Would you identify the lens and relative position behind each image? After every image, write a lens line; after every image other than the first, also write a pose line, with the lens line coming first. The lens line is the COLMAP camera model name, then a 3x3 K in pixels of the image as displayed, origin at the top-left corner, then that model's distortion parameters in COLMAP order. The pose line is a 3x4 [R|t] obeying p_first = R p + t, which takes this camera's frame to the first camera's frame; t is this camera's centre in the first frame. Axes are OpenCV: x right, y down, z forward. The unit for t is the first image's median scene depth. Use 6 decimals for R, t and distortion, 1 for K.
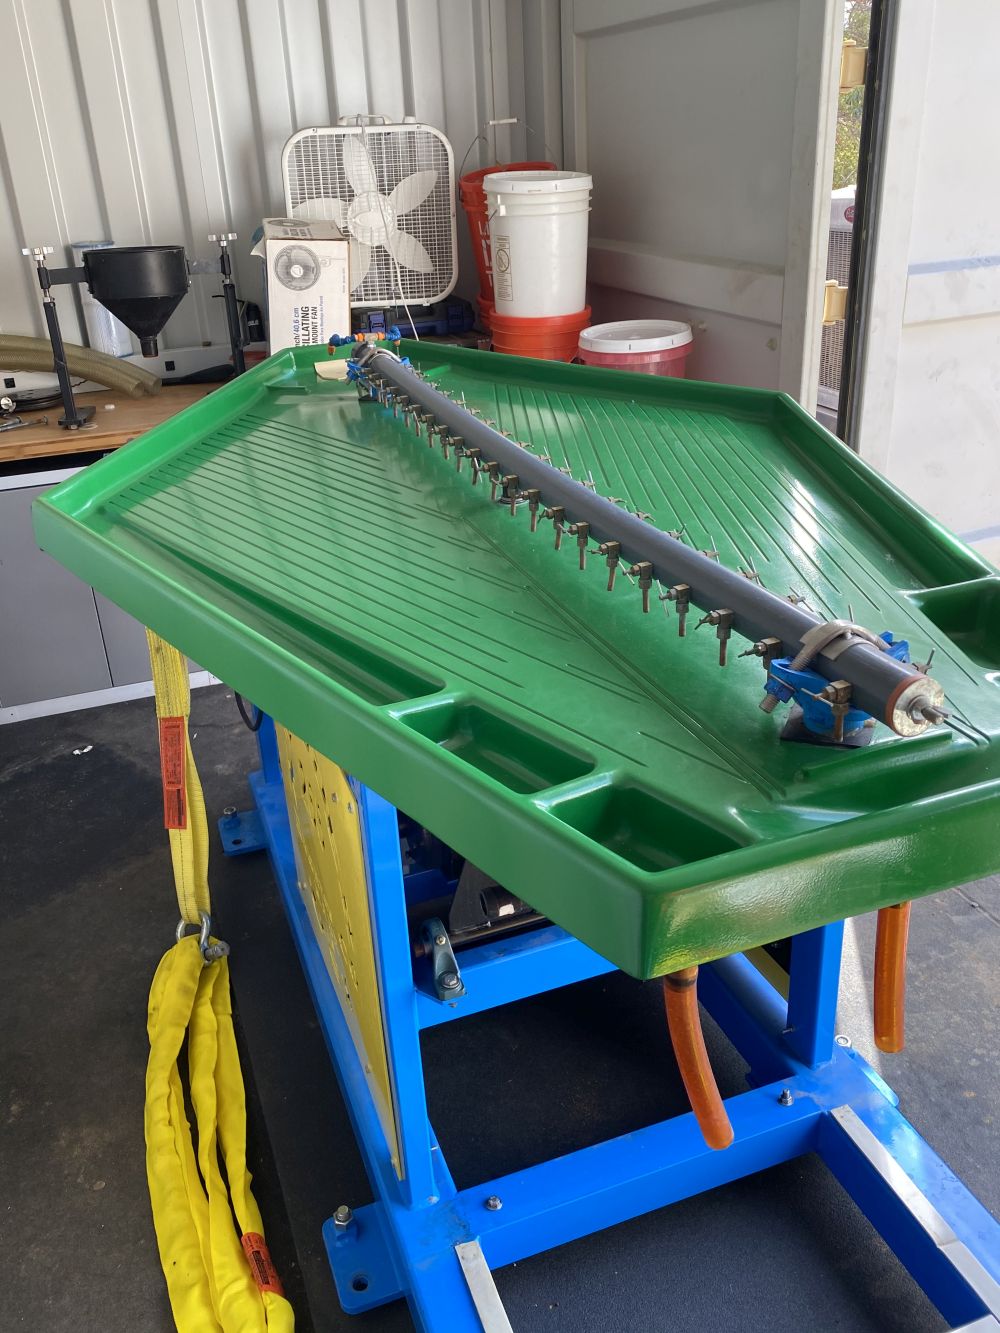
lens RADIAL K [[1122.5, 0, 500.0], [0, 1122.5, 666.5], [0, 0, 1]] dist [0.096343, -0.124261]
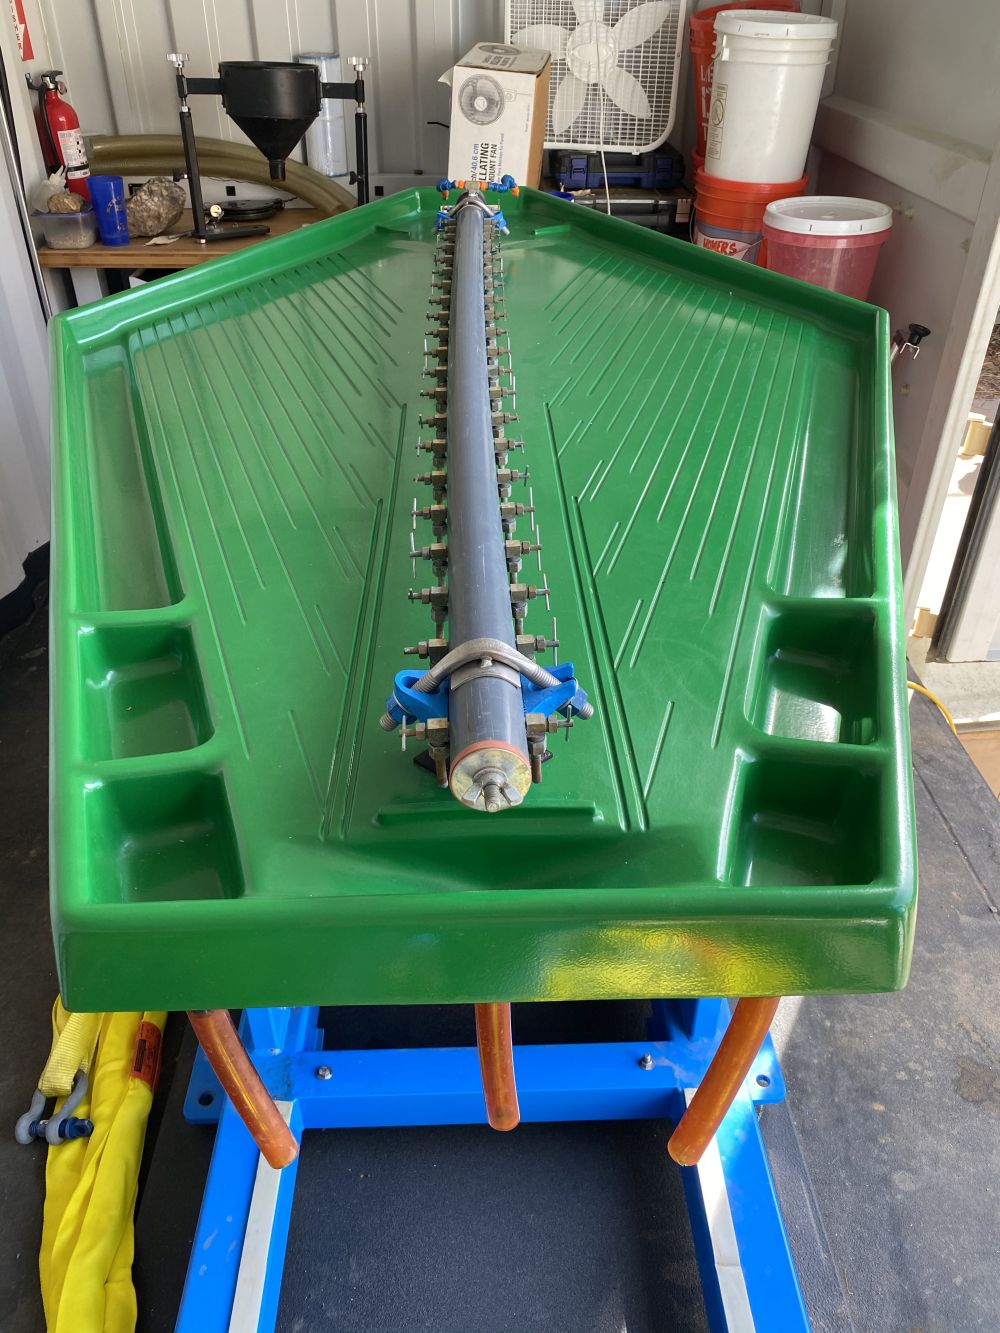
lens RADIAL K [[1030.1, 0, 500.0], [0, 1030.1, 666.5], [0, 0, 1]] dist [0.027573, 0.001592]
pose [[0.948669, 0.221617, -0.225639, 0.137641], [-0.182757, 0.966392, 0.180791, -0.044964], [0.258122, -0.130274, 0.957289, 0.088809]]
